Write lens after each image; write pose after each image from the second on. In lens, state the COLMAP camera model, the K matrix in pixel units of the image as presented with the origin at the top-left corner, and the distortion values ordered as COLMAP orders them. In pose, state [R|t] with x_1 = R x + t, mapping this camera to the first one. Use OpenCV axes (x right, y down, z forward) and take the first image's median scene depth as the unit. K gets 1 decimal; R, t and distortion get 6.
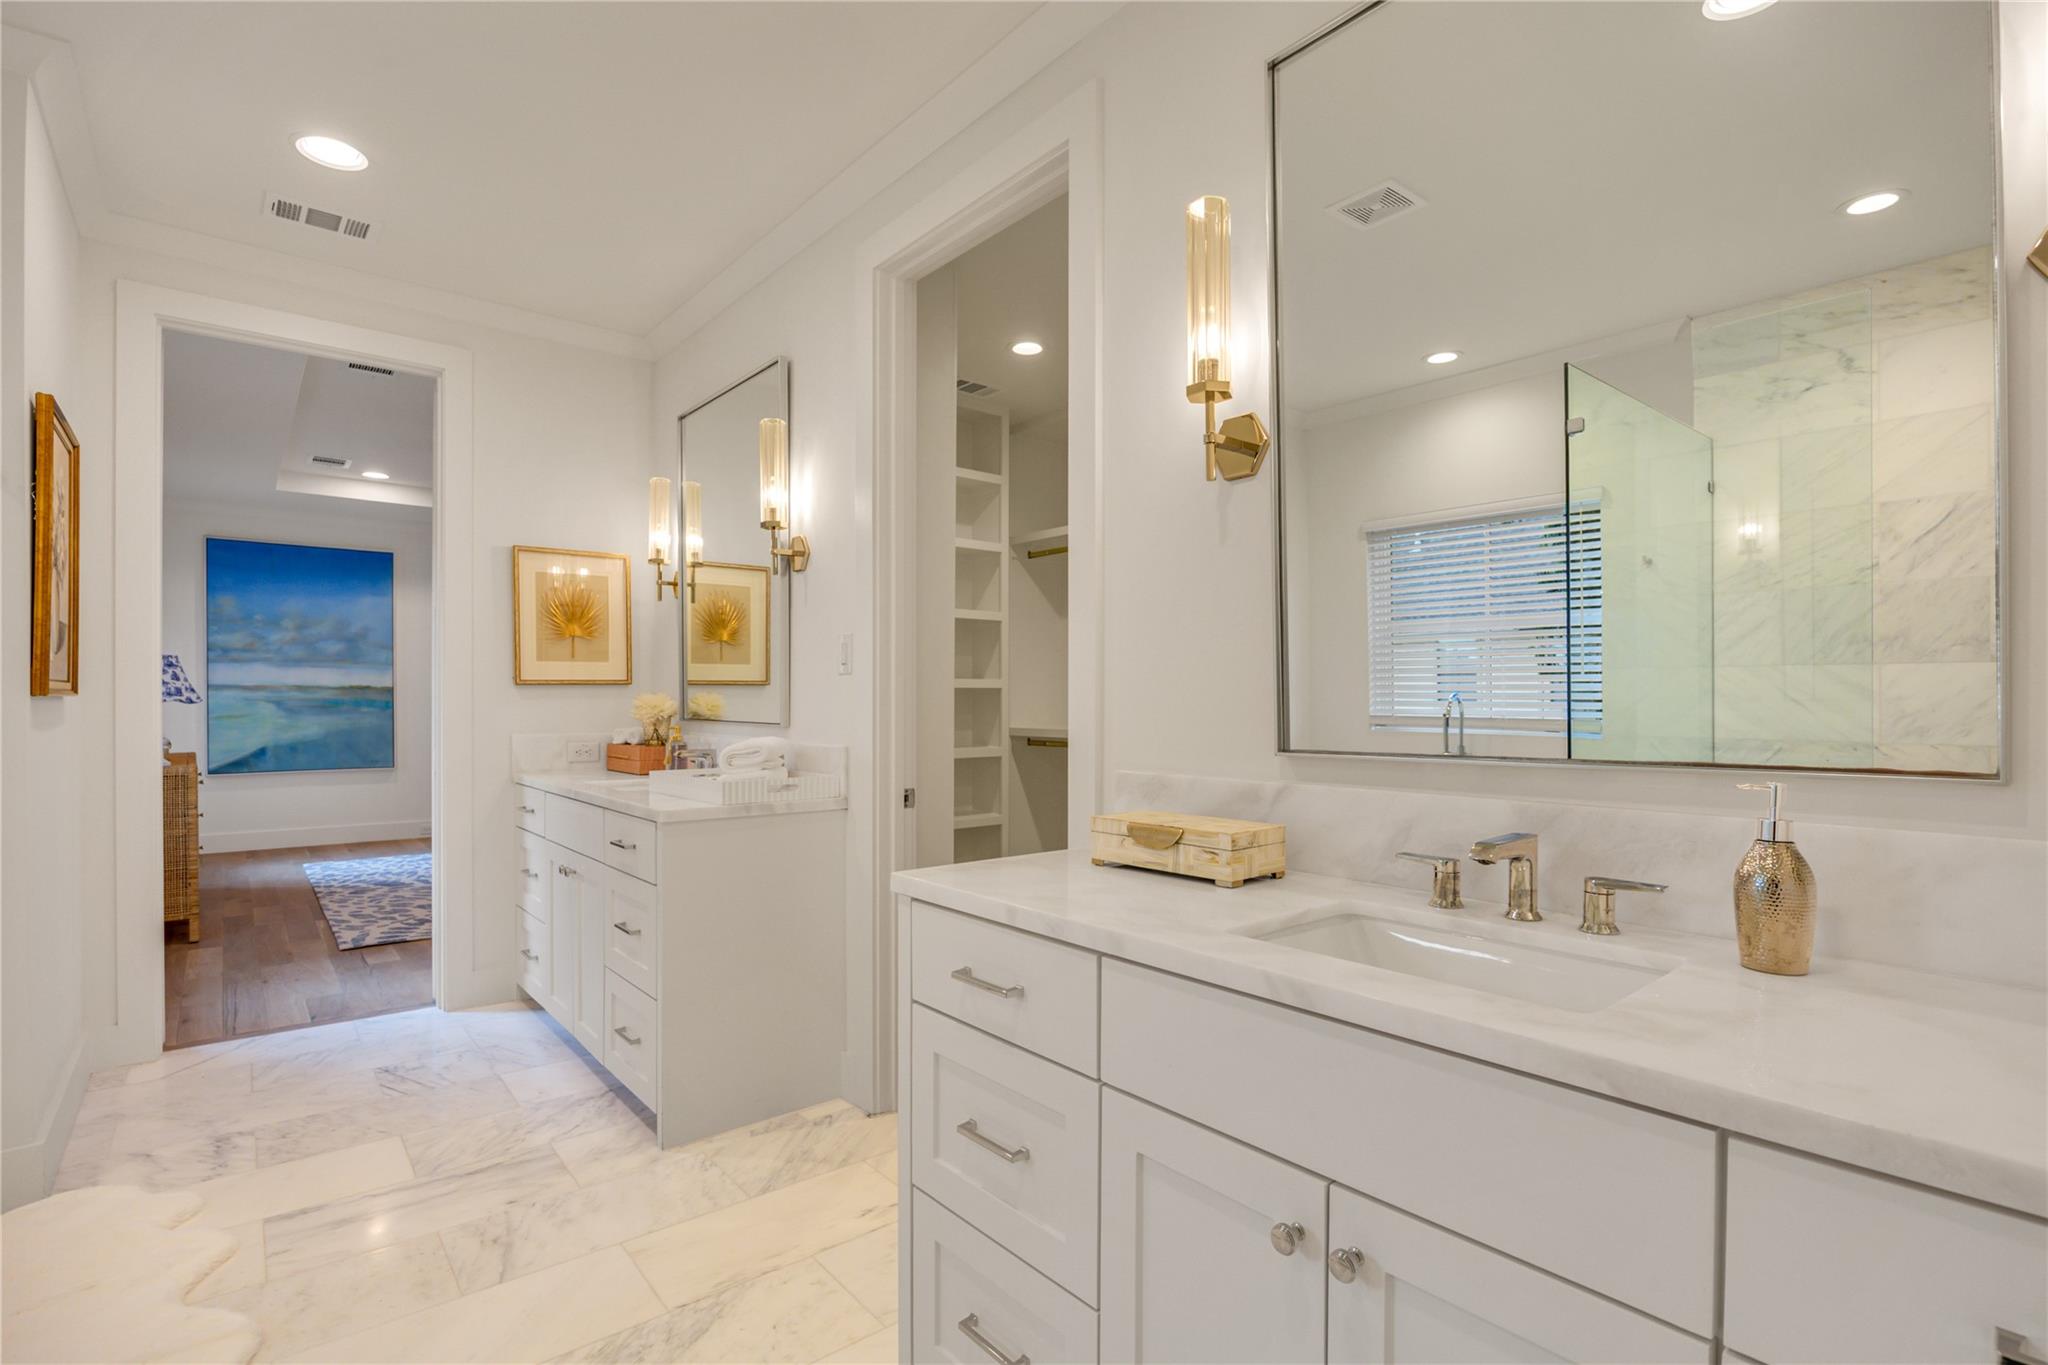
lens RADIAL K [[968.8, 0, 1019.1], [0, 968.8, 704.7], [0, 0, 1]] dist [-0.002352, -0.000170]
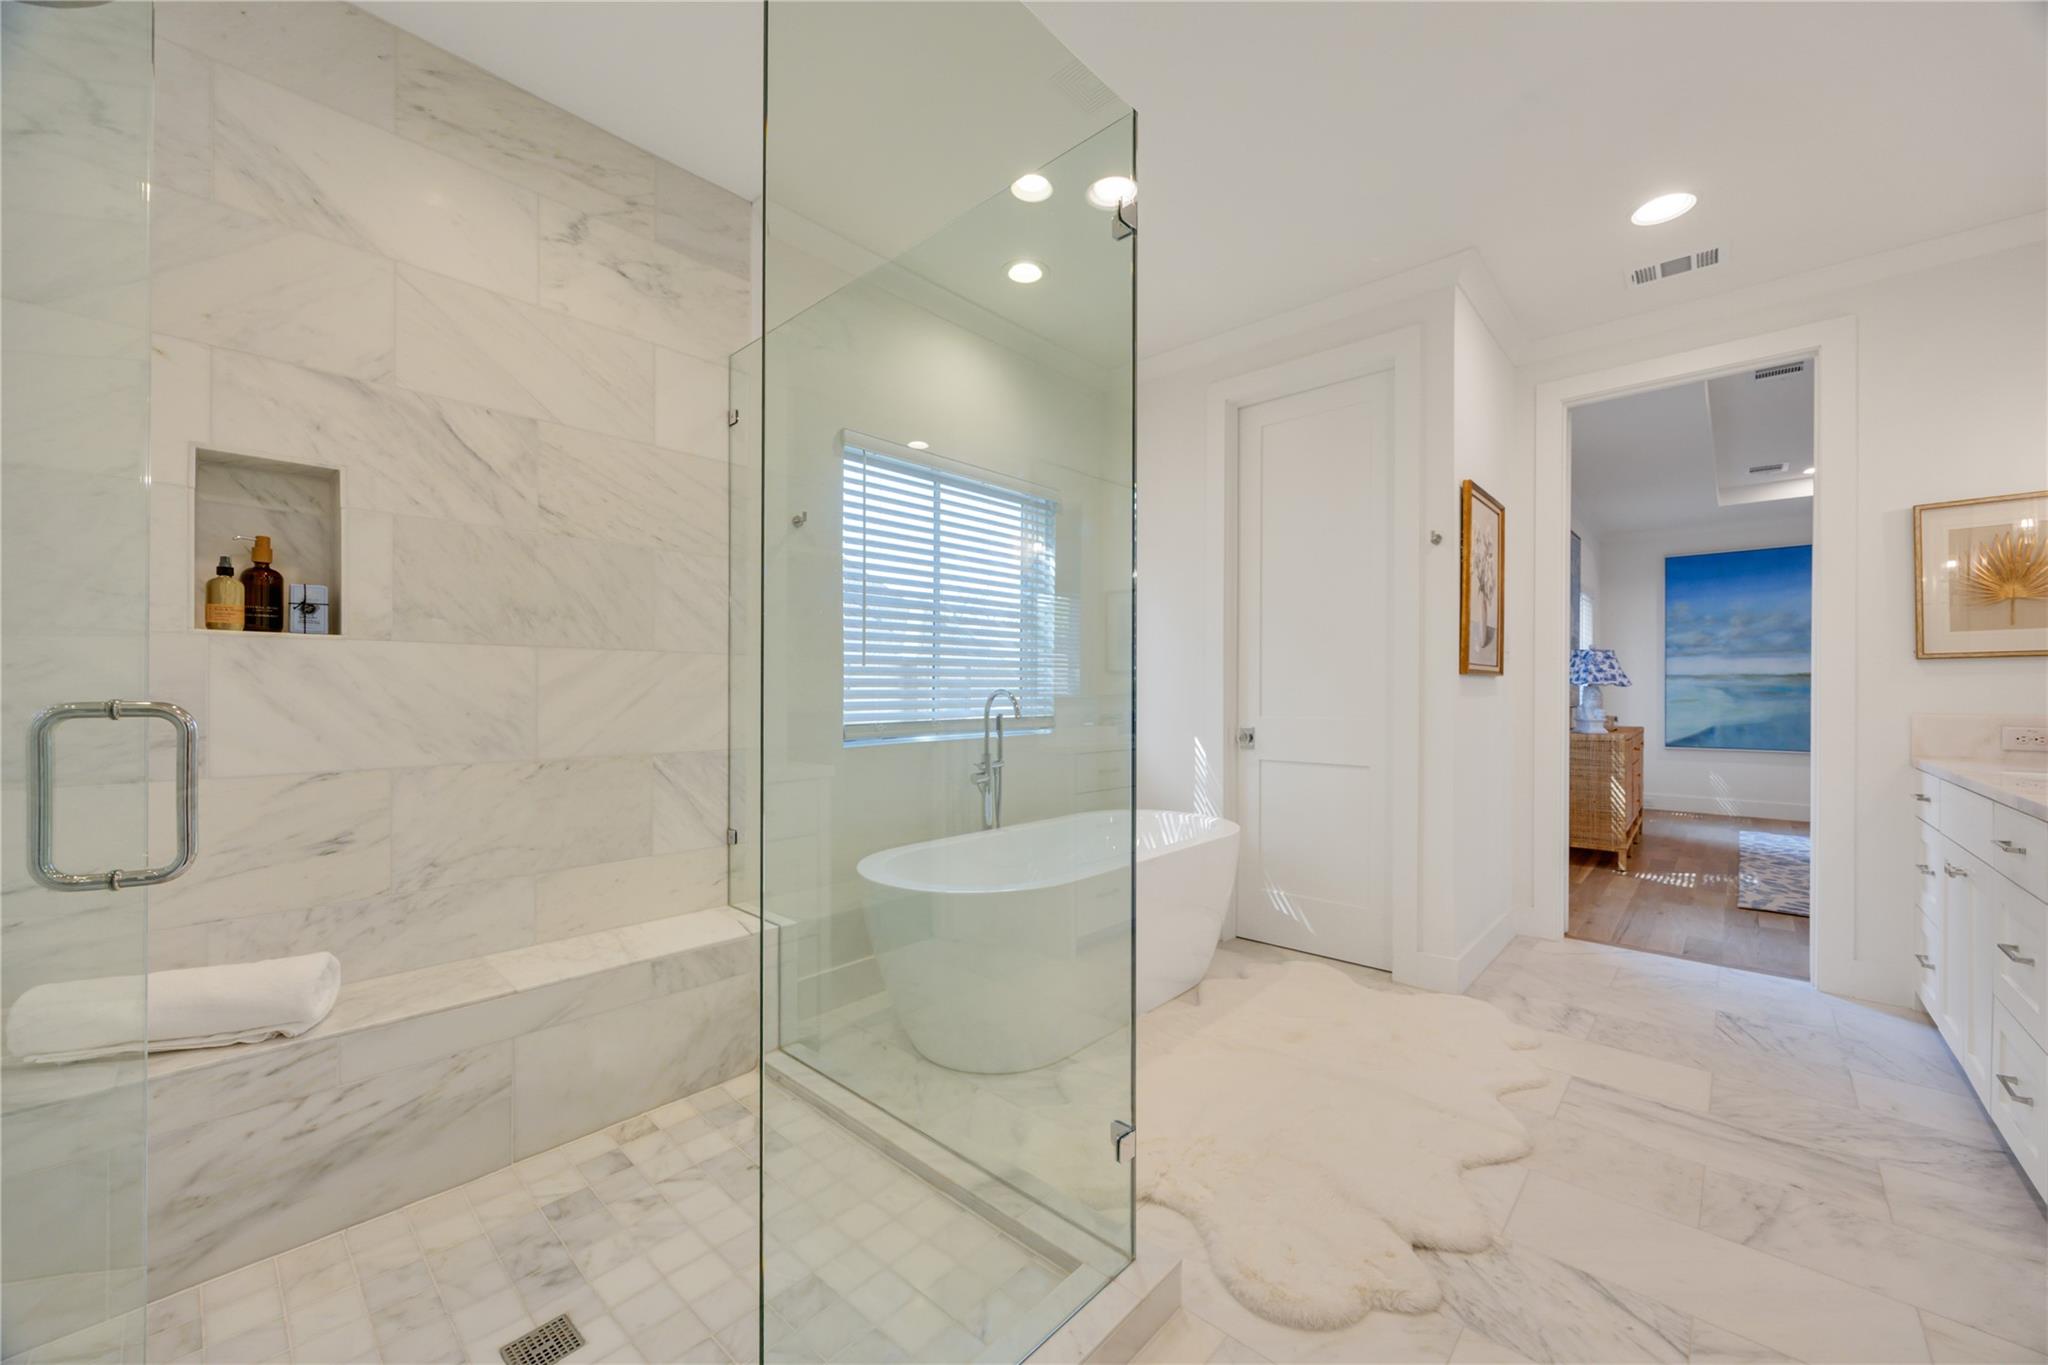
lens RADIAL K [[781.7, 0, 1027.7], [0, 781.7, 688.9], [0, 0, 1]] dist [-0.000148, -0.000001]
pose [[0.141235, -0.004996, -0.989963, 0.101045], [-0.006625, 0.999960, -0.005992, 0.020058], [0.989954, 0.007405, 0.141196, 0.091752]]
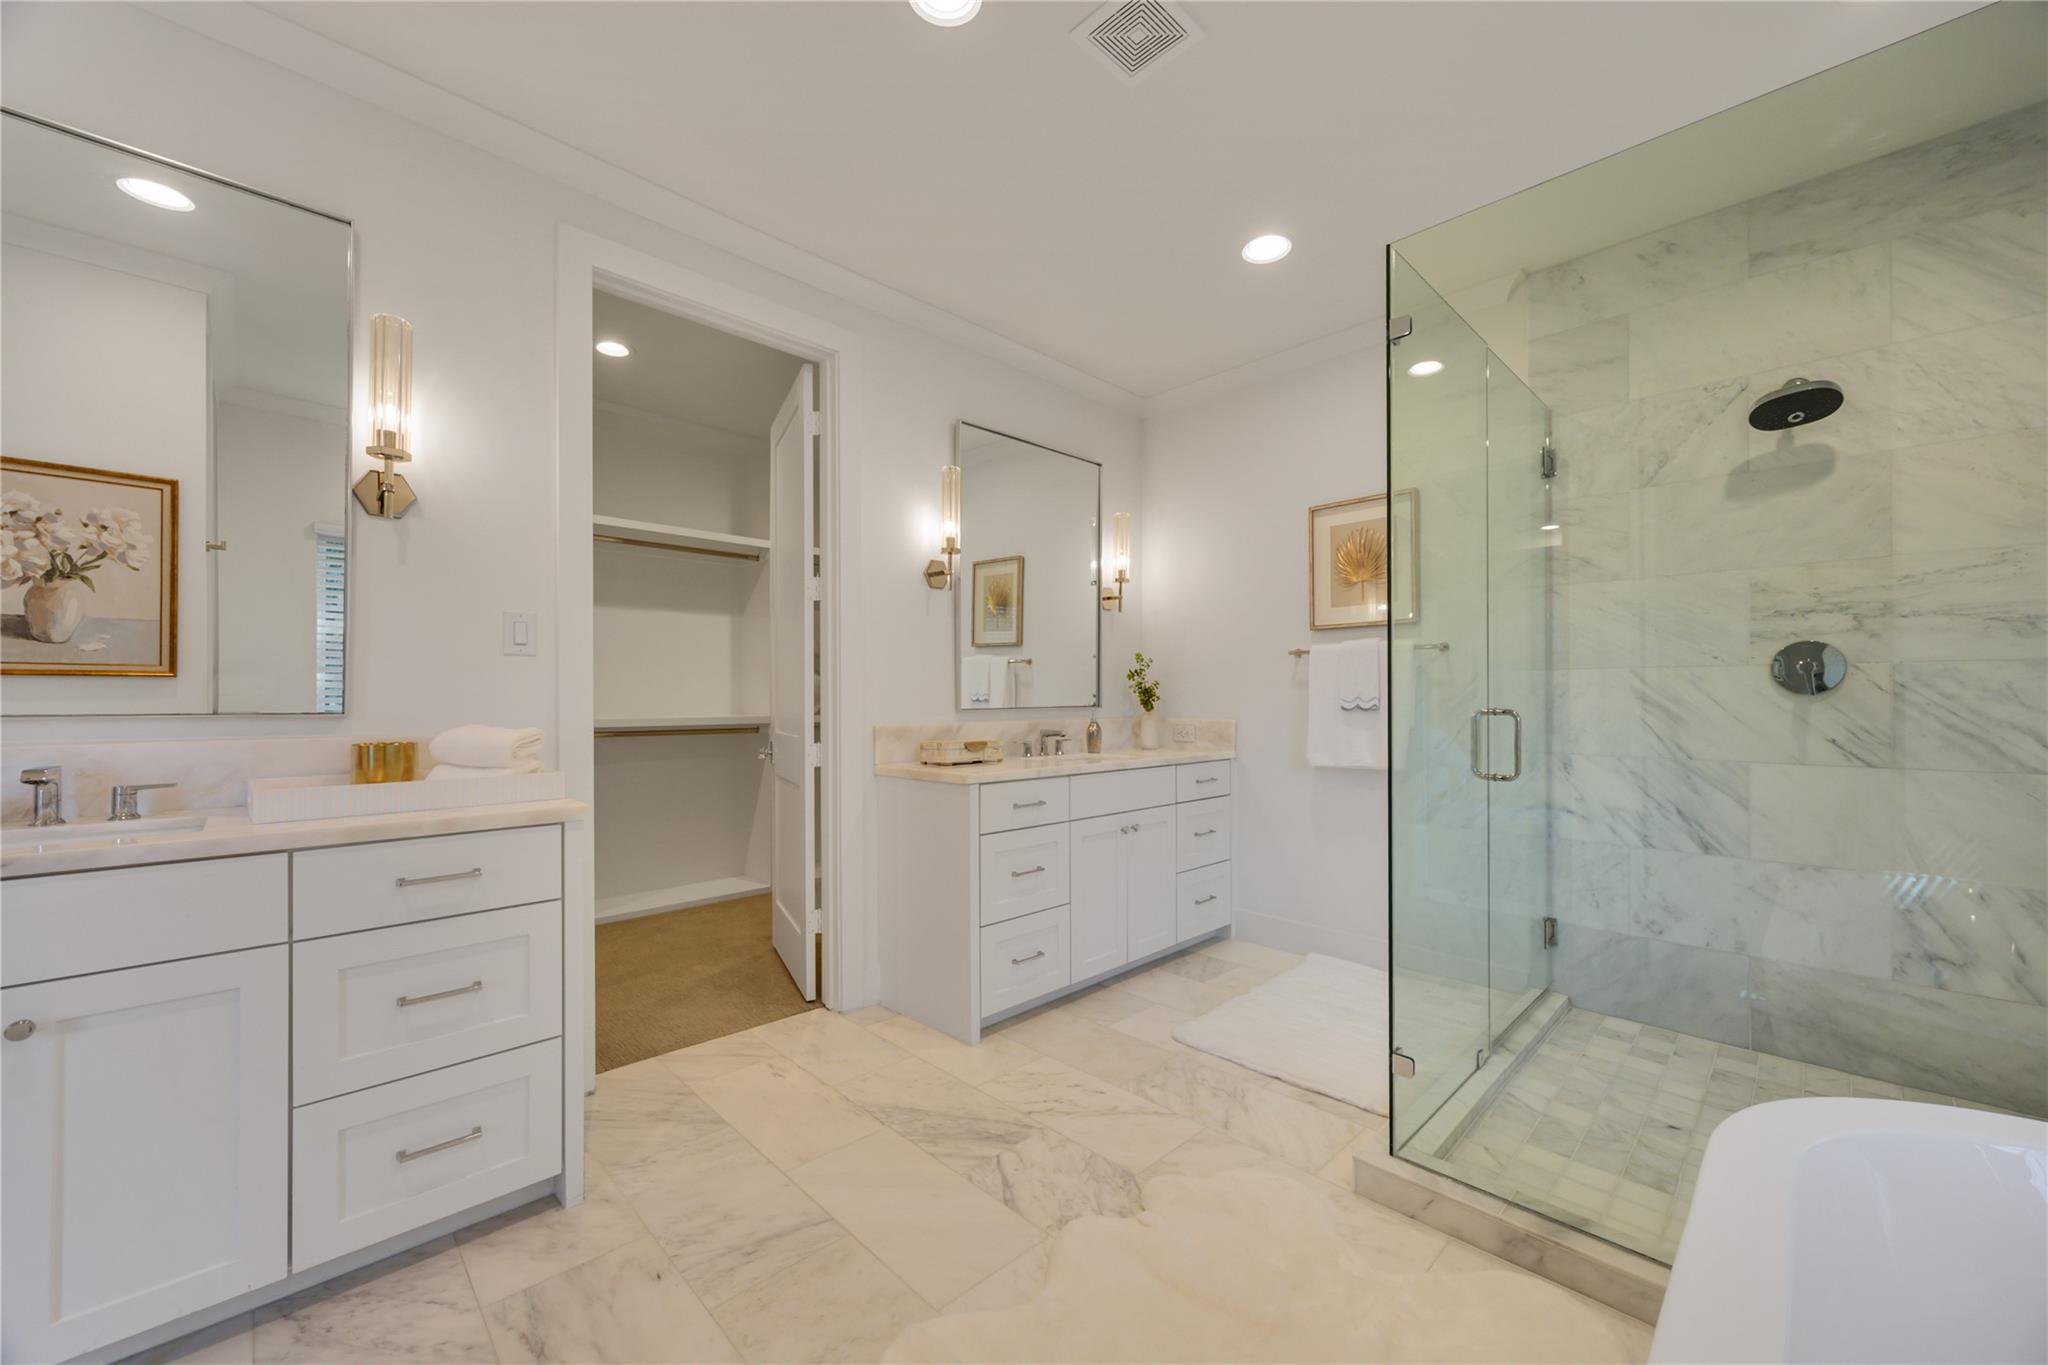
lens RADIAL K [[813.9, 0, 1020.3], [0, 813.9, 698.5], [0, 0, 1]] dist [-0.000166, -0.000411]
pose [[-0.094341, 0.007161, 0.995514, -0.900369], [0.010336, 0.999927, -0.006213, 0.017944], [-0.995486, 0.009703, -0.094408, 0.539643]]
